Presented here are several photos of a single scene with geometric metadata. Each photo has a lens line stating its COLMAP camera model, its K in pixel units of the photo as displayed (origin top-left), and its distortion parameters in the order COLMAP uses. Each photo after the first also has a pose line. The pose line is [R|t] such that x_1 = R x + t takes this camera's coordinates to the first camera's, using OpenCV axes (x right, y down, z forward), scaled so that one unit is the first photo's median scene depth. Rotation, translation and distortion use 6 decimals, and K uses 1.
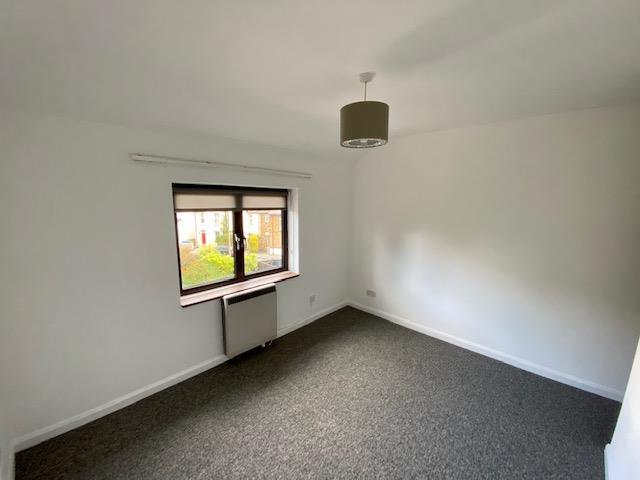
lens RADIAL K [[260.3, 0, 320.0], [0, 260.3, 240.0], [0, 0, 1]] dist [0.021630, -0.020815]
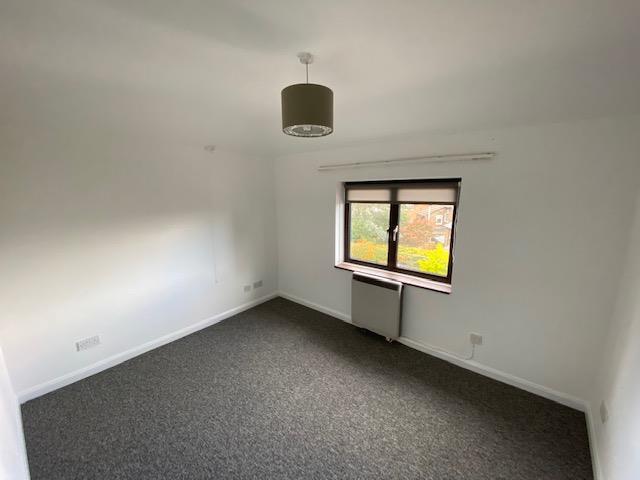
lens RADIAL K [[260.3, 0, 320.0], [0, 260.3, 240.0], [0, 0, 1]] dist [0.021630, -0.020815]
pose [[0.057661, 0.167118, -0.984249, 0.739360], [-0.146788, 0.976594, 0.157218, -0.092597], [0.987486, 0.135411, 0.080842, 0.655968]]
